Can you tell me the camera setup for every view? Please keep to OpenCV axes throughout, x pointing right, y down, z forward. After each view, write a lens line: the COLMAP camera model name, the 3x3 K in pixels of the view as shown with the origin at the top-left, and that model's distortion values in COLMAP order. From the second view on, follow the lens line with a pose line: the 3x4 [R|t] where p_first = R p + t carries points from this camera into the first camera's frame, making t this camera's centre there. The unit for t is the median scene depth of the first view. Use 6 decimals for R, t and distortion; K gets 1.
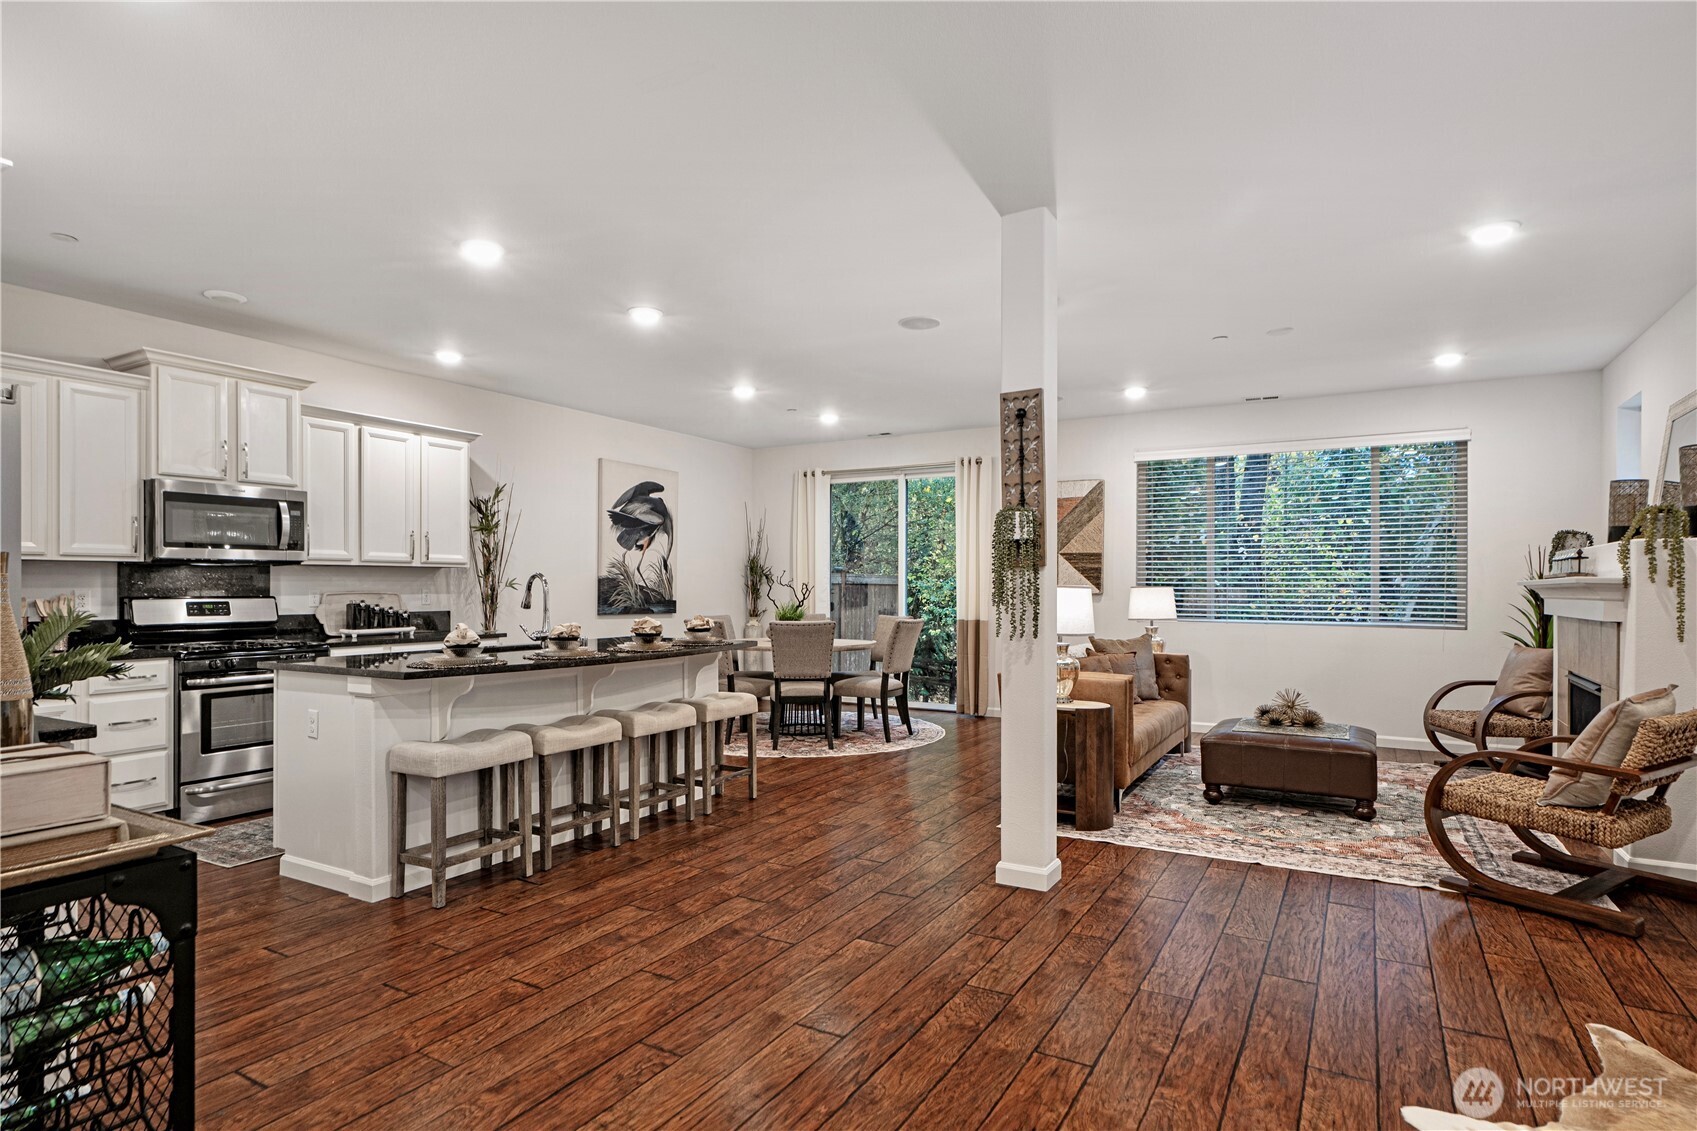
lens RADIAL K [[917.6, 0, 858.2], [0, 917.6, 583.7], [0, 0, 1]] dist [-0.000018, 0.000385]
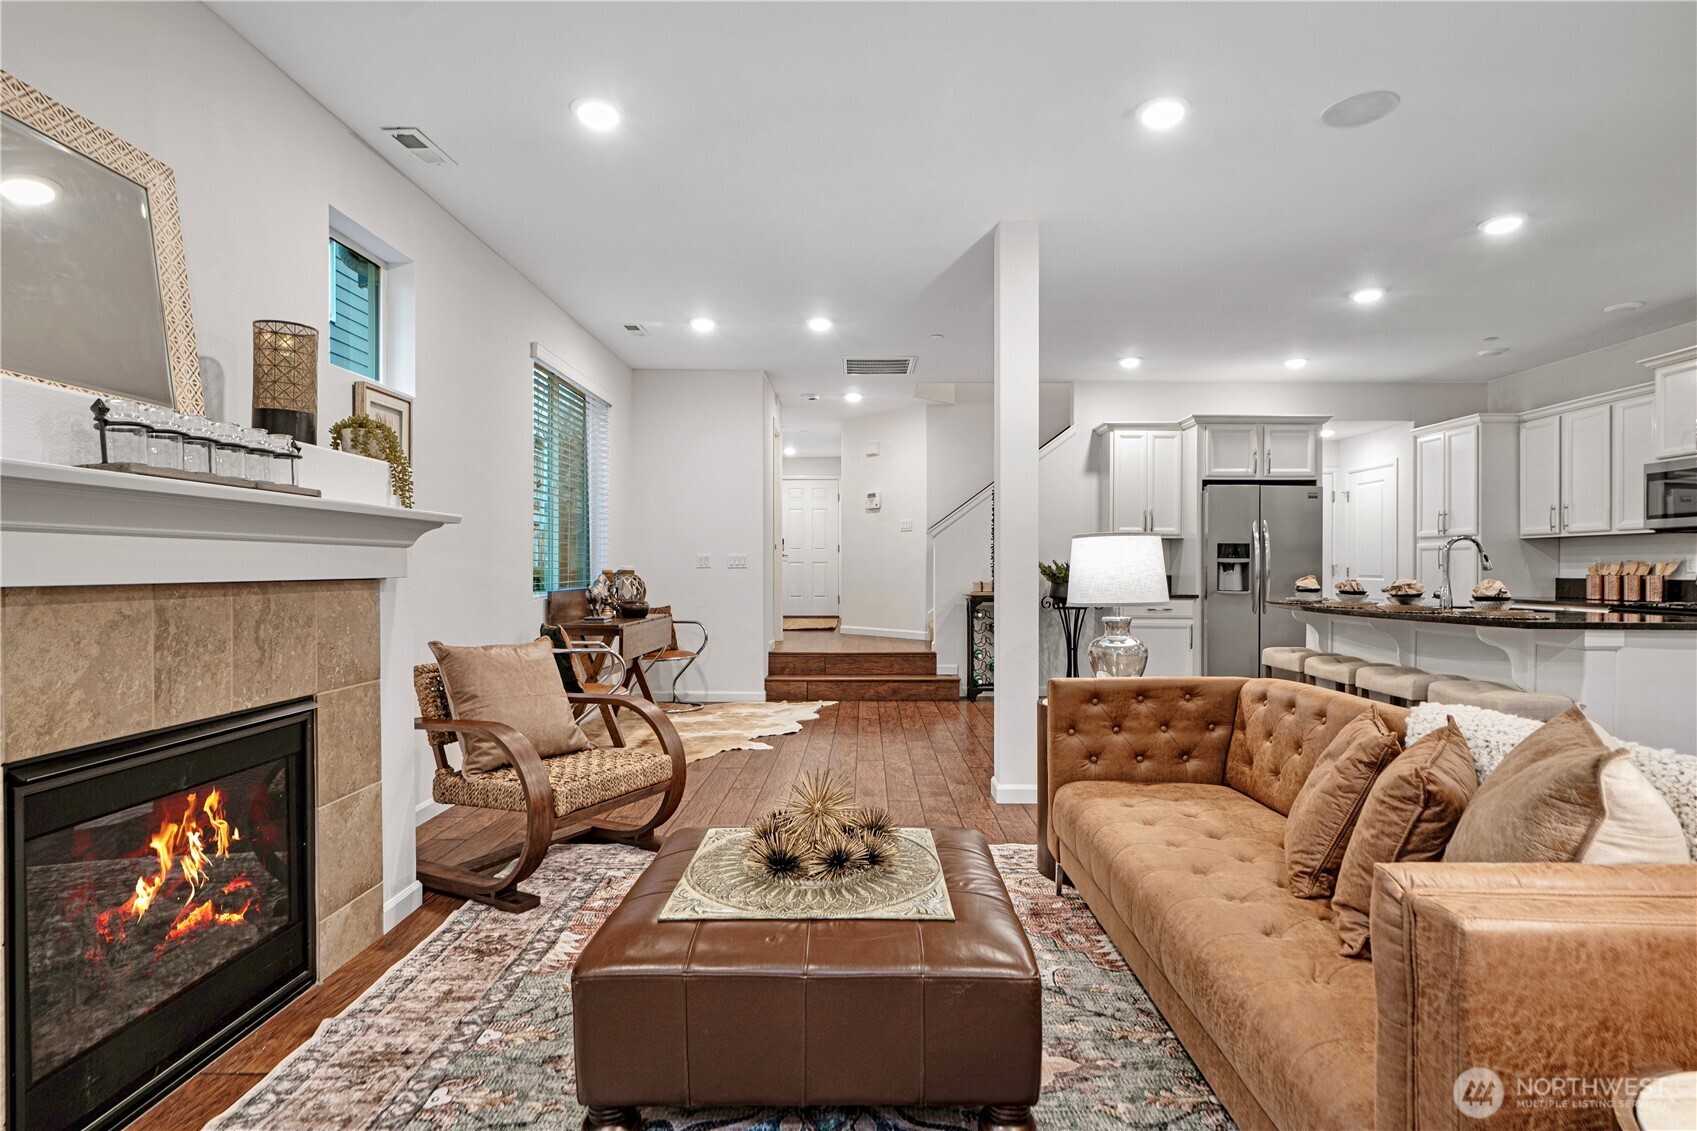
lens RADIAL K [[852.5, 0, 848.5], [0, 852.5, 565.5], [0, 0, 1]] dist [0.002076, 0.000314]
pose [[-0.879663, -0.006519, -0.475553, 0.459432], [-0.005435, 0.999979, -0.003655, 0.019554], [0.475567, -0.000630, -0.879679, 0.960563]]
